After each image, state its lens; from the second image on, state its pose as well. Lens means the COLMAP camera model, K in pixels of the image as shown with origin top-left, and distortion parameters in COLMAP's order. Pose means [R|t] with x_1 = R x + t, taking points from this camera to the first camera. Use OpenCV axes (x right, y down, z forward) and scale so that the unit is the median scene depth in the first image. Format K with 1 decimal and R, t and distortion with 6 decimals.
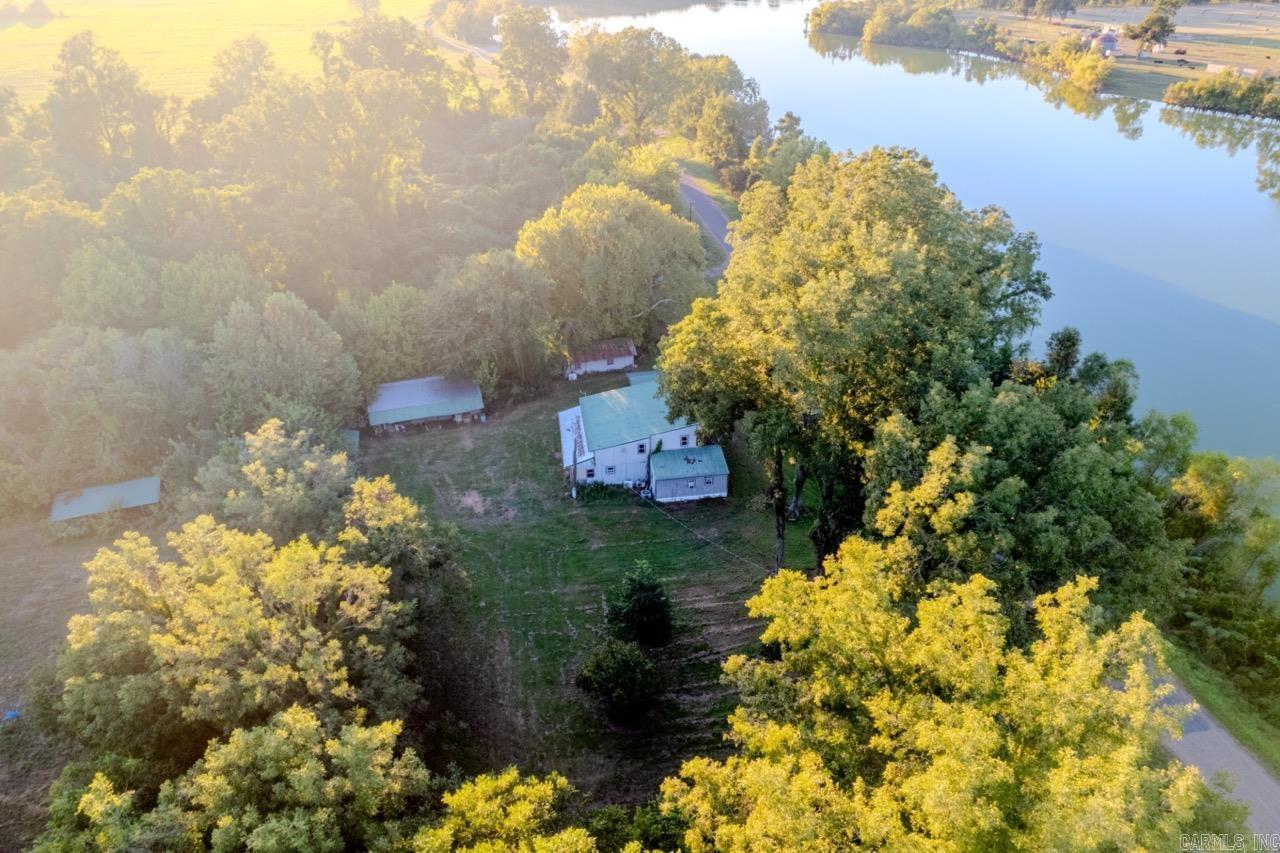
lens RADIAL K [[817.9, 0, 640.7], [0, 817.9, 422.6], [0, 0, 1]] dist [-0.078489, 0.068993]
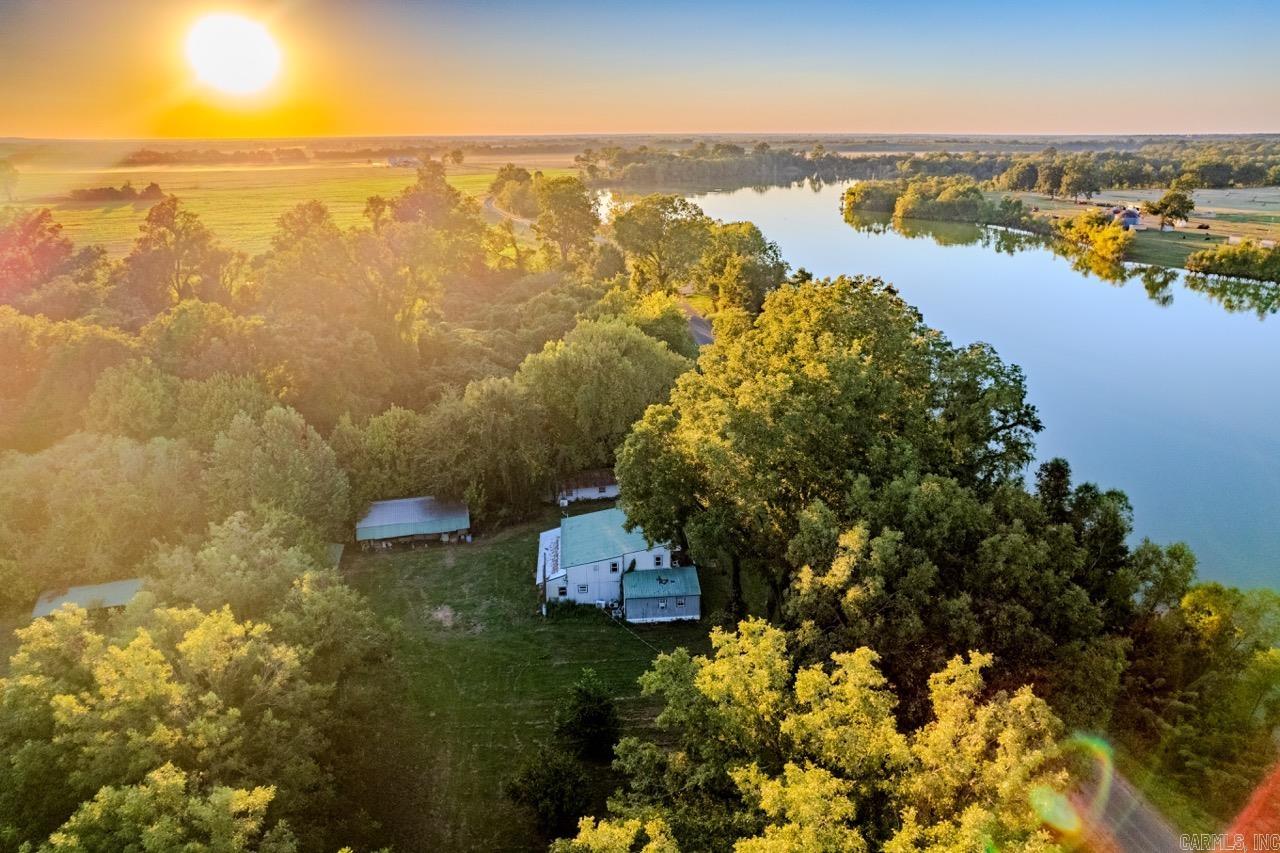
lens RADIAL K [[817.9, 0, 640.7], [0, 817.9, 422.6], [0, 0, 1]] dist [-0.078489, 0.068993]
pose [[0.997855, 0.017898, -0.062963, 0.084854], [-0.030129, 0.979526, -0.199050, 0.051184], [0.058111, 0.200520, 0.977965, -0.002946]]
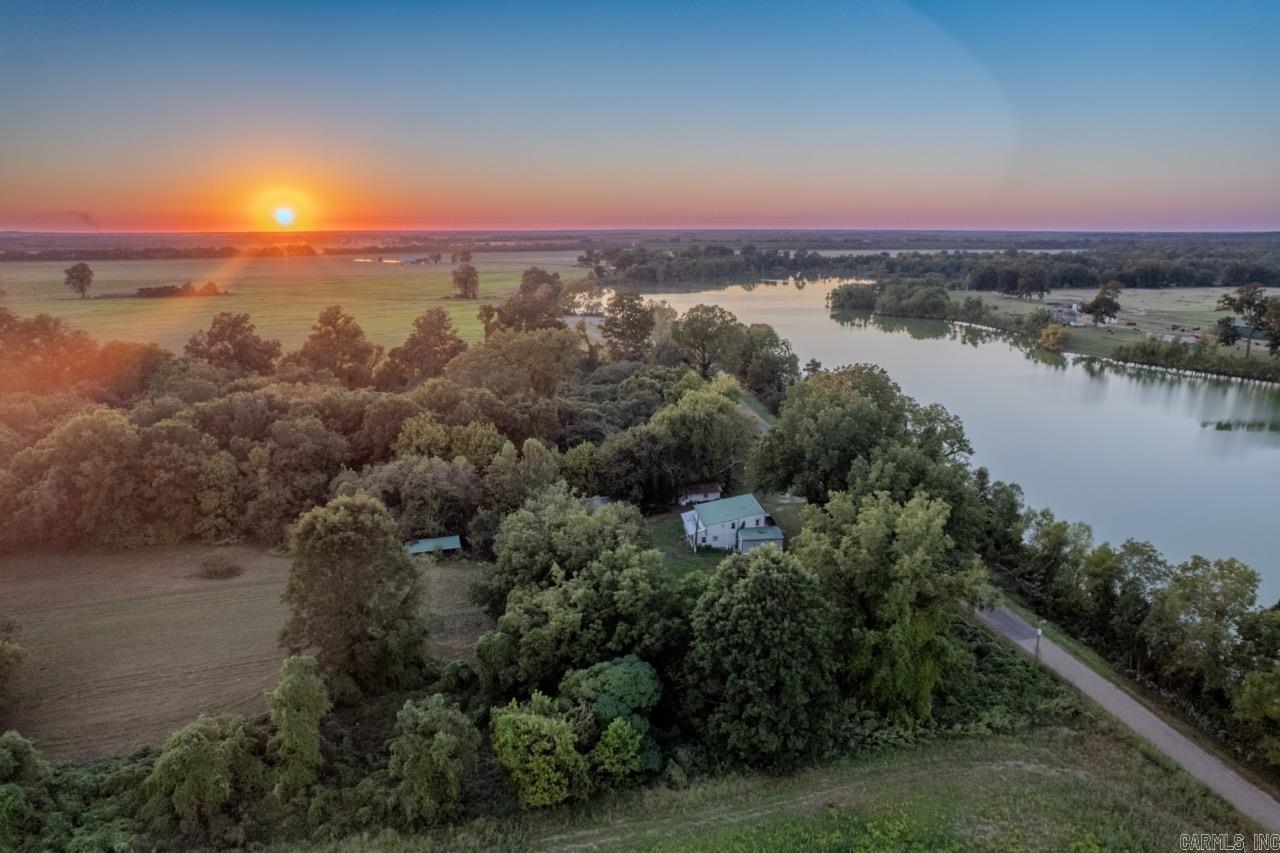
lens RADIAL K [[813.7, 0, 640.0], [0, 813.7, 426.5], [0, 0, 1]] dist [-0.046396, 0.001315]
pose [[0.998975, 0.009673, -0.044212, -0.114467], [-0.022514, 0.953659, -0.300045, 0.329413], [0.039261, 0.300733, 0.952900, -0.683498]]
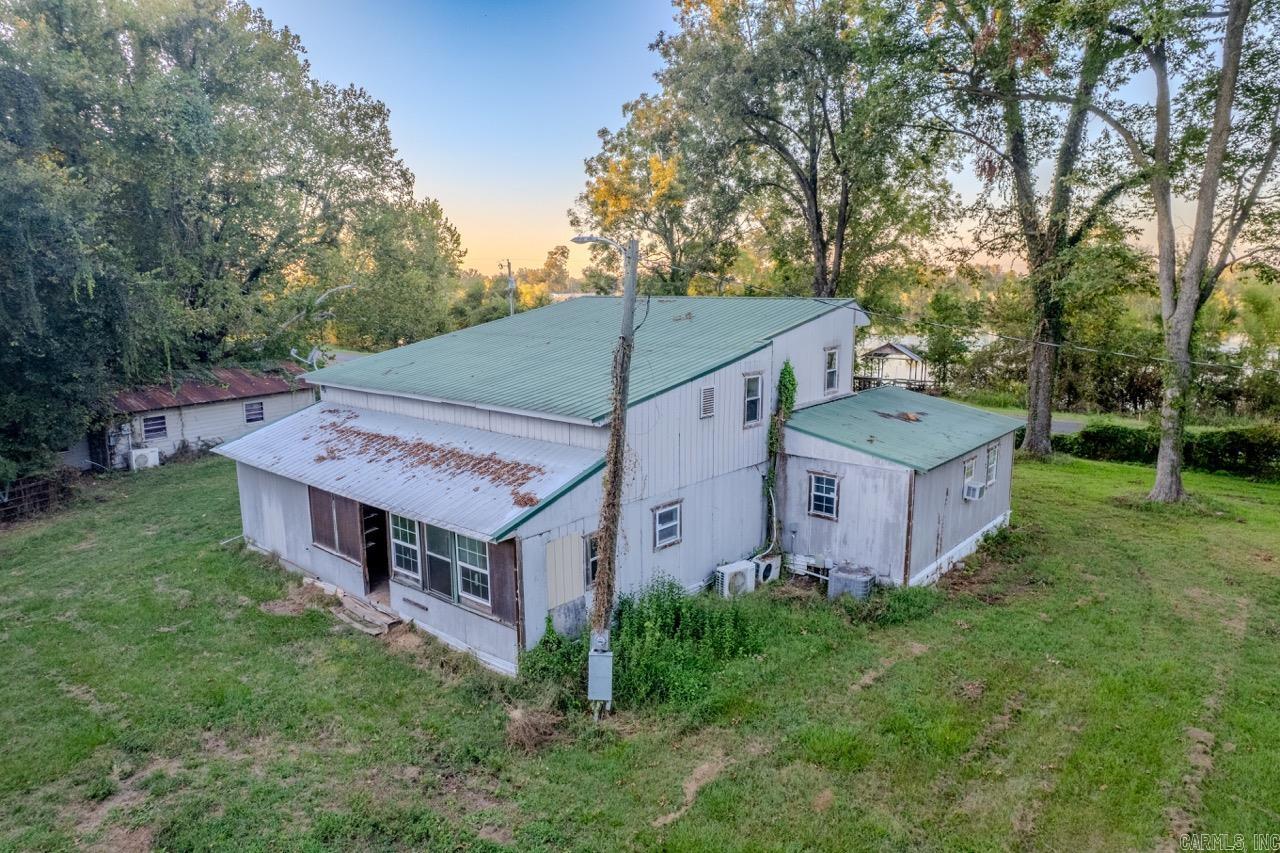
lens RADIAL K [[817.9, 0, 640.7], [0, 817.9, 422.6], [0, 0, 1]] dist [-0.078489, 0.068993]
pose [[0.750871, -0.109092, 0.651377, -0.157563], [0.343844, 0.906631, -0.244522, 0.076184], [-0.563883, 0.407576, 0.718274, 0.786859]]
